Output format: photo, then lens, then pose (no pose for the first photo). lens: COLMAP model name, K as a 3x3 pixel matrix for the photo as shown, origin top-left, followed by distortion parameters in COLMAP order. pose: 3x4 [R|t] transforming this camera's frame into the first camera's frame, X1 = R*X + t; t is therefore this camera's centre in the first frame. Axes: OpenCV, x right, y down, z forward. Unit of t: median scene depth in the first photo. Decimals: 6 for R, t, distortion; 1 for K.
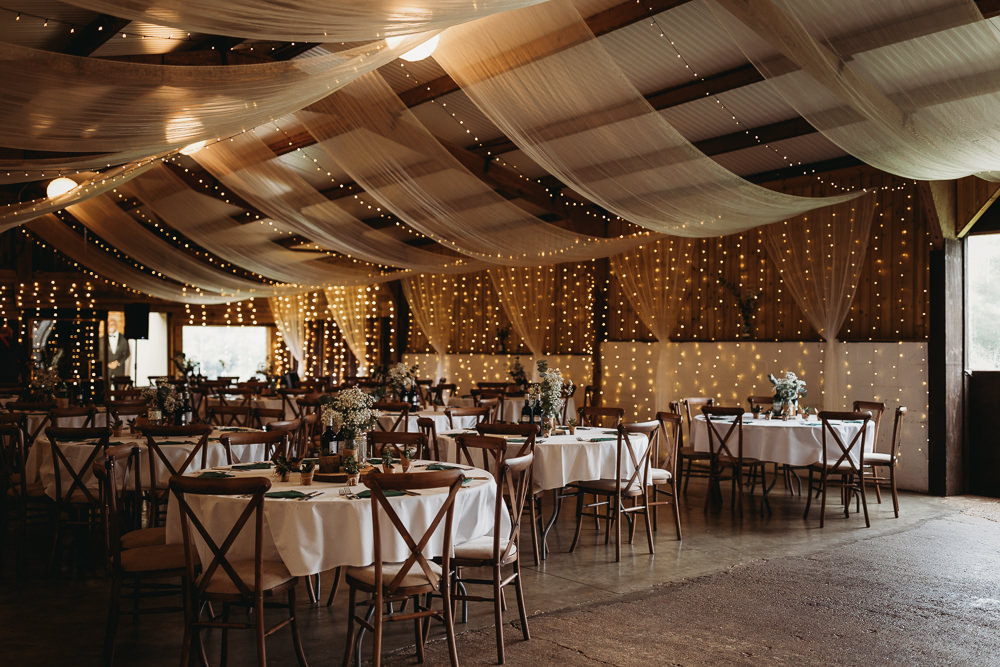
lens RADIAL K [[969.0, 0, 492.6], [0, 969.0, 337.3], [0, 0, 1]] dist [0.036129, 0.000000]
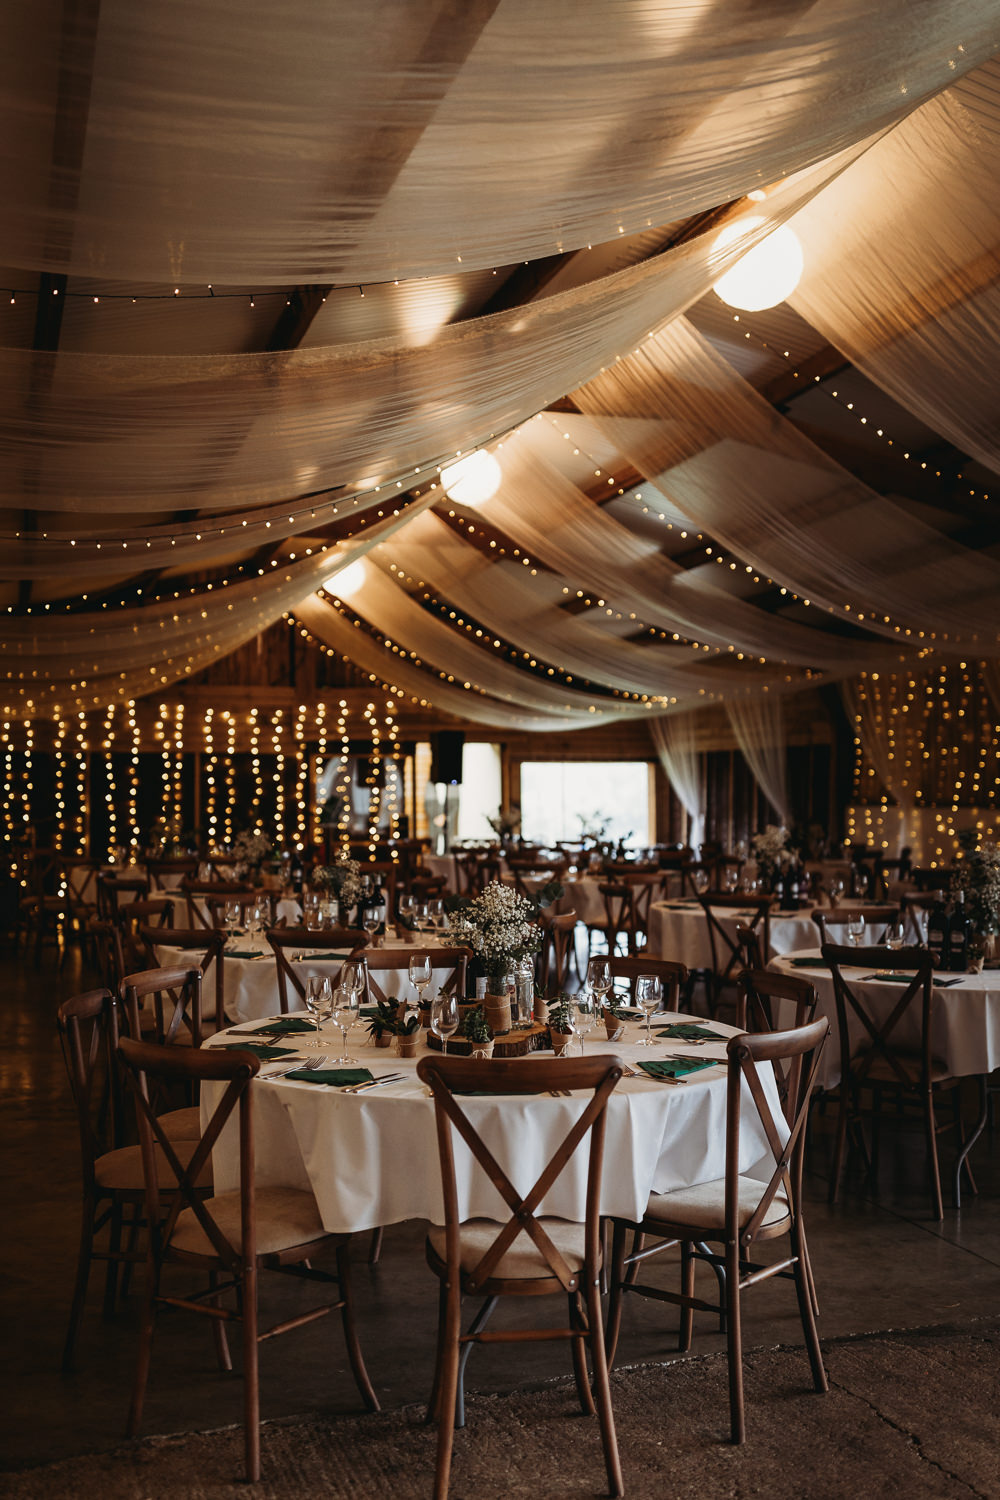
lens RADIAL K [[1453.5, 0, 492.0], [0, 1453.5, 752.6], [0, 0, 1]] dist [0.036129, 0.000000]
pose [[0.925996, -0.012653, -0.377321, 0.062911], [0.006833, 0.999836, -0.016759, -0.003436], [0.377471, 0.012941, 0.925931, 0.084482]]
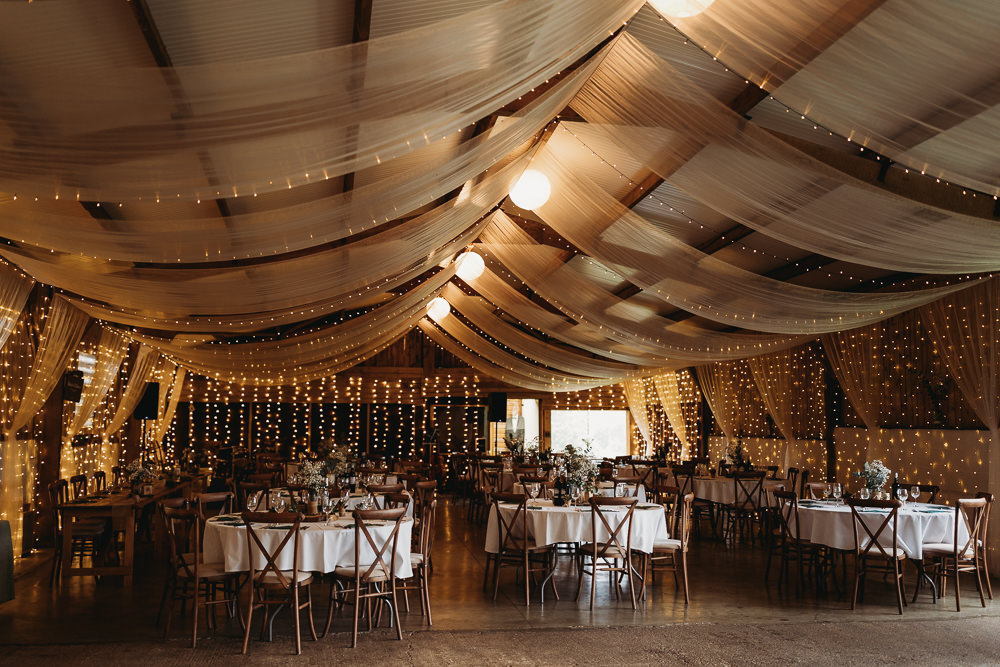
lens RADIAL K [[969.0, 0, 493.1], [0, 969.0, 338.1], [0, 0, 1]] dist [0.036129, 0.000000]
pose [[0.852483, -0.041163, -0.521131, 0.346438], [0.000080, 0.996905, -0.078613, -0.008504], [0.522754, 0.066974, 0.849848, -0.070376]]
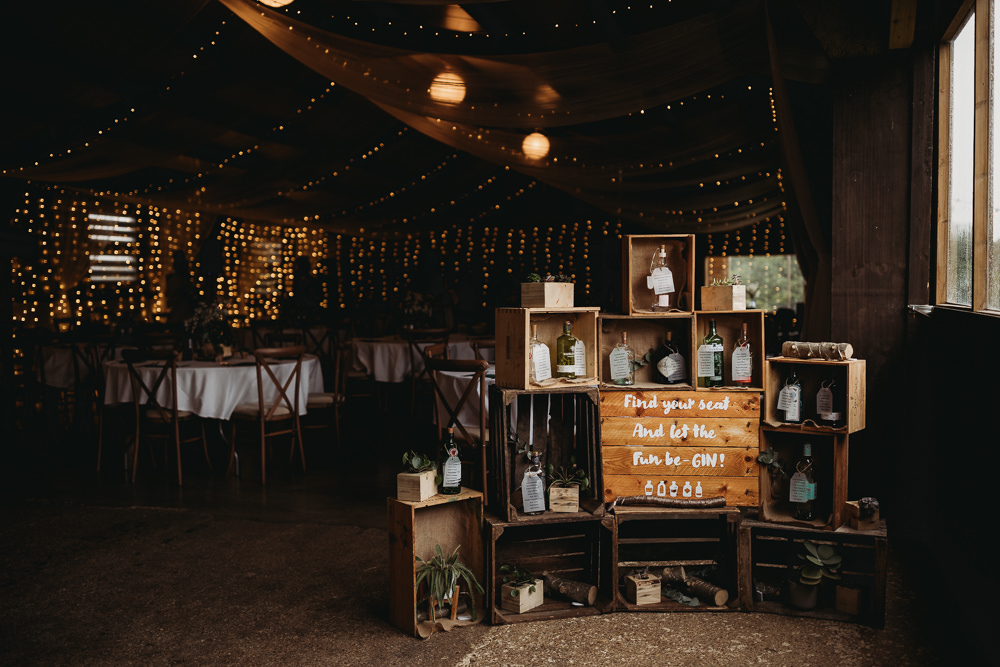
lens RADIAL K [[969.0, 0, 501.0], [0, 969.0, 332.2], [0, 0, 1]] dist [0.036129, 0.000000]
pose [[0.521215, 0.036818, -0.852631, 0.628818], [0.021359, 0.998193, 0.056161, 0.009025], [0.853158, -0.047484, 0.519487, 0.408514]]
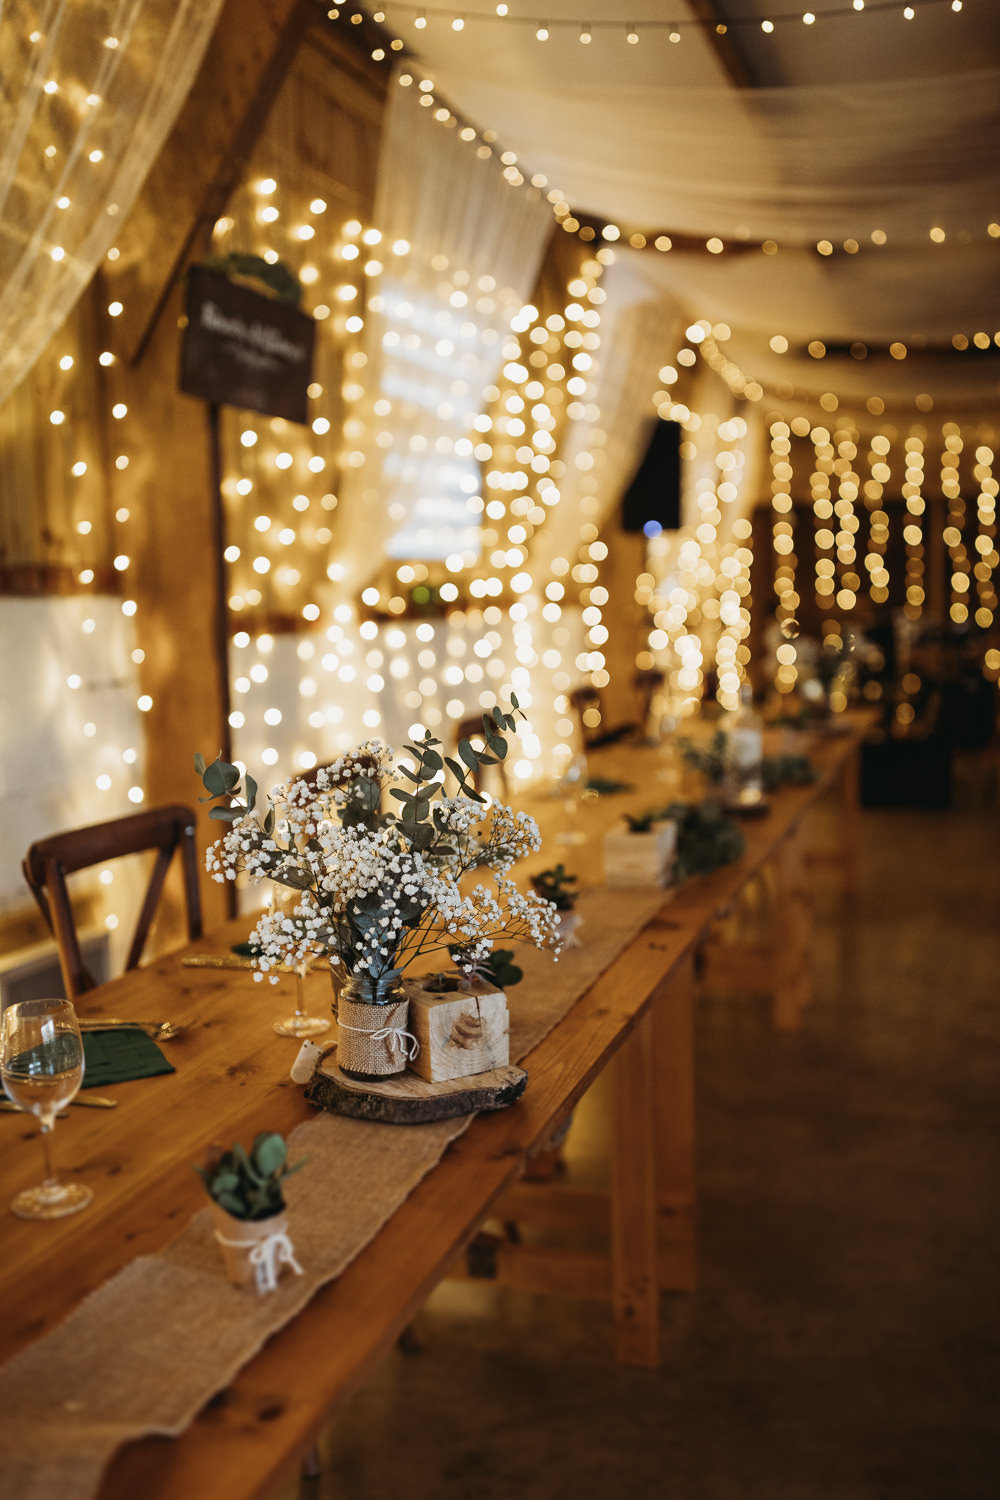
lens RADIAL K [[1453.5, 0, 500.6], [0, 1453.5, 743.5], [0, 0, 1]] dist [0.036129, 0.000000]
pose [[0.509026, 0.091180, -0.855908, -0.190896], [0.022458, 0.992628, 0.119101, 0.009017], [0.860458, -0.079848, 0.503226, 0.396912]]
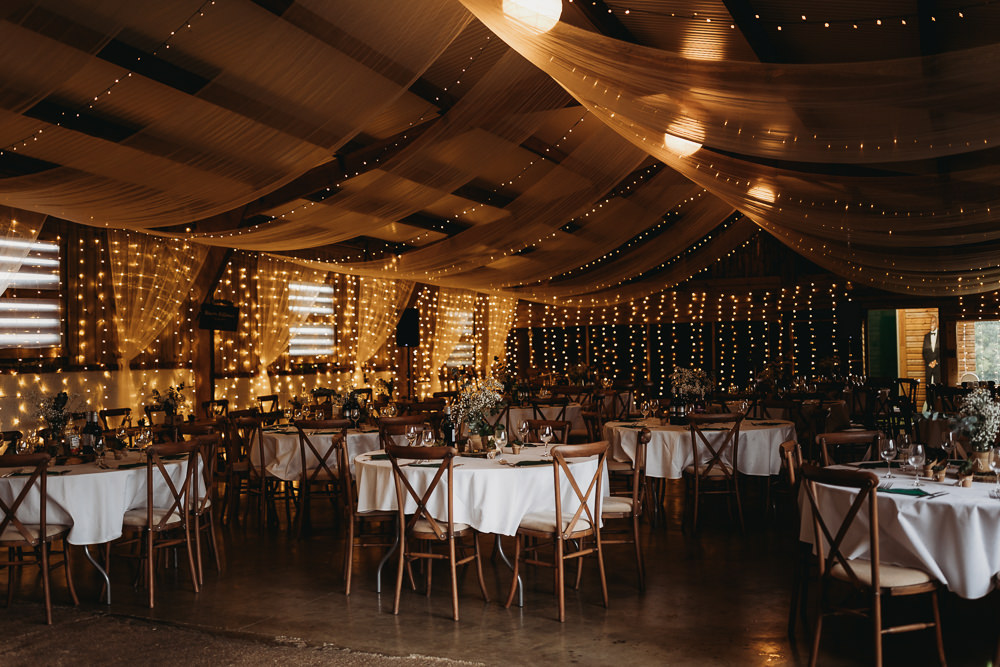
lens RADIAL K [[969.0, 0, 507.4], [0, 969.0, 334.5], [0, 0, 1]] dist [0.036129, 0.000000]
pose [[0.400816, -0.024974, -0.915818, 0.471151], [0.028070, 0.999494, -0.014971, 0.003298], [0.915728, -0.019706, 0.401314, 0.386386]]
